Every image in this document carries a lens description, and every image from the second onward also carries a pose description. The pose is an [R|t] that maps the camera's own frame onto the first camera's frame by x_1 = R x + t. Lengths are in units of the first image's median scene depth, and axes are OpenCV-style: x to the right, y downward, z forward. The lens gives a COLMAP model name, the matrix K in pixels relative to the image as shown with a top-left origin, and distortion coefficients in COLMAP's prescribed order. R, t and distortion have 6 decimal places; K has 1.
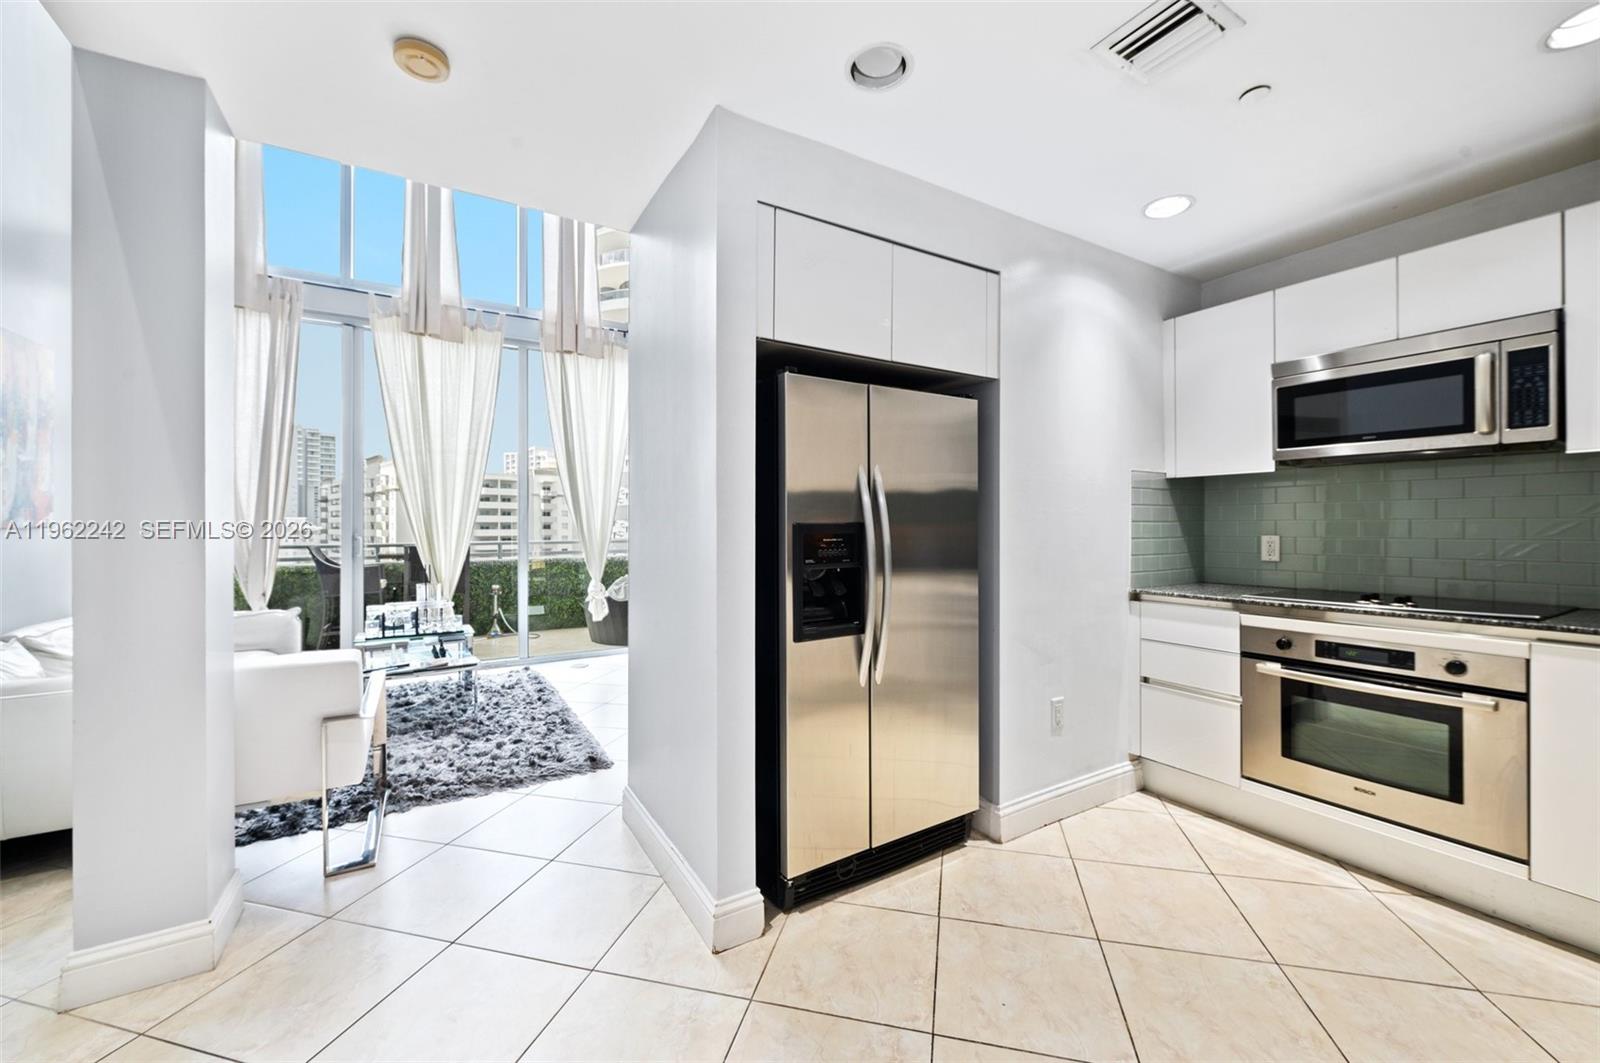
lens RADIAL K [[630.9, 0, 794.2], [0, 630.9, 525.7], [0, 0, 1]] dist [-0.011715, 0.000275]
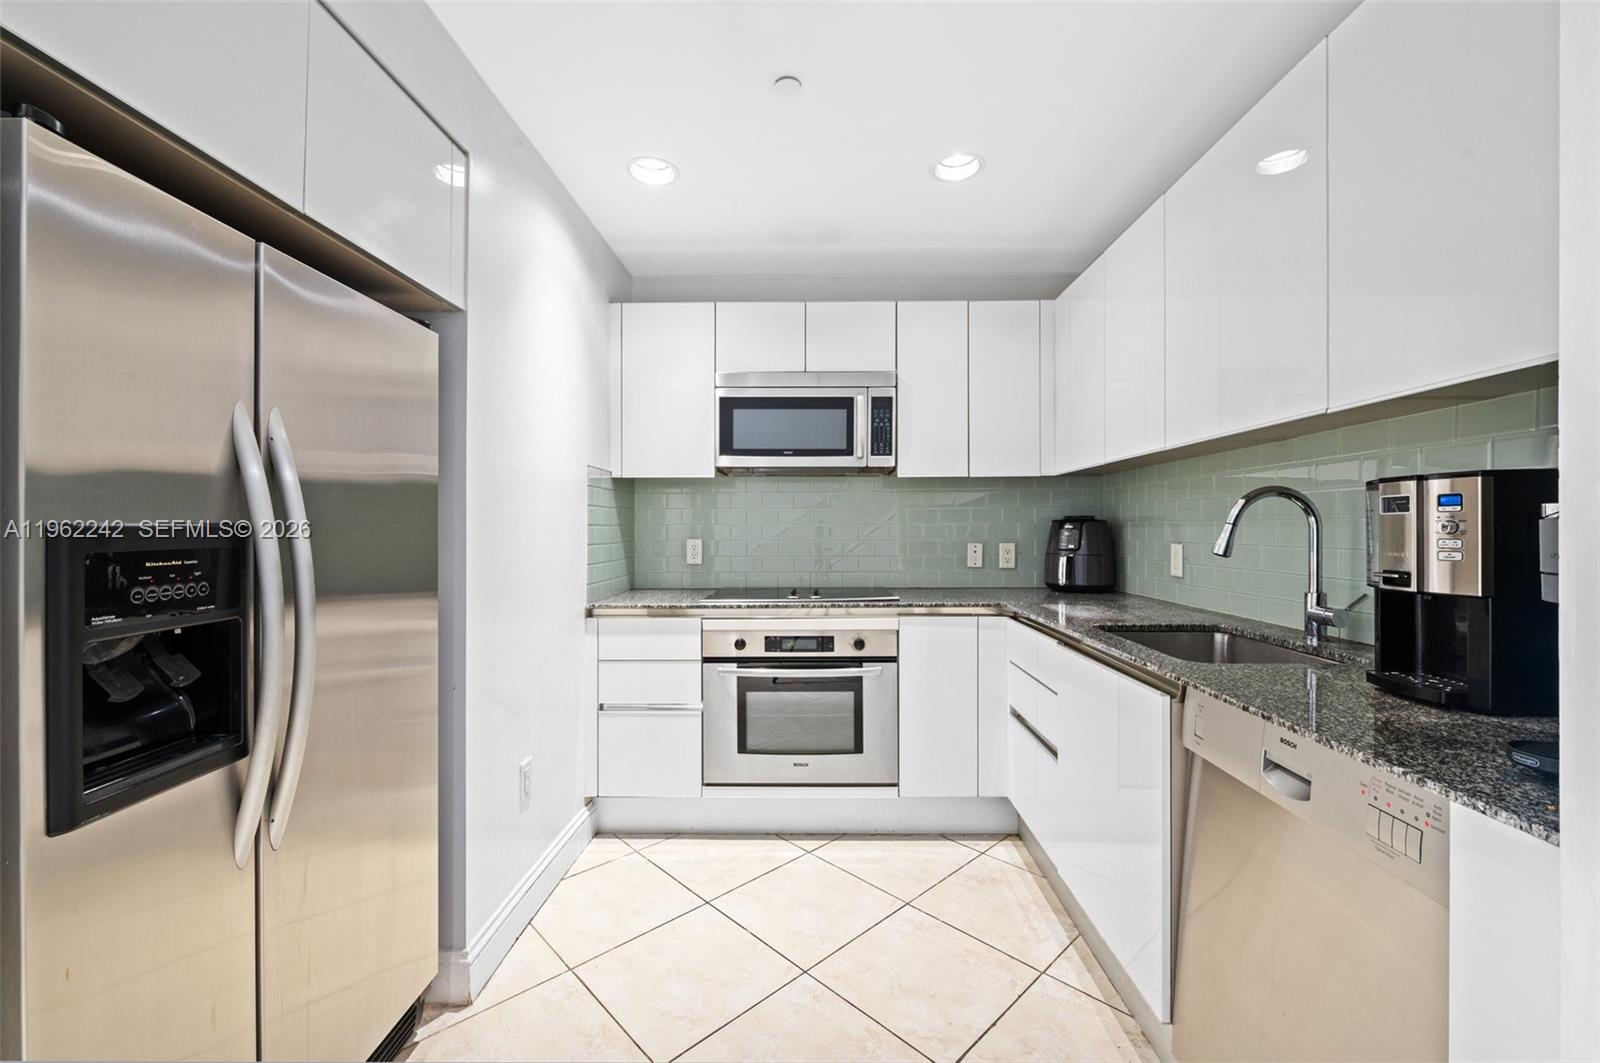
lens RADIAL K [[648.6, 0, 805.0], [0, 648.6, 527.3], [0, 0, 1]] dist [-0.010491, -0.000259]
pose [[0.514146, 0.002693, 0.857698, -0.085678], [0.002343, 0.999987, -0.004544, 0.000995], [-0.857699, 0.004346, 0.514133, 0.374912]]
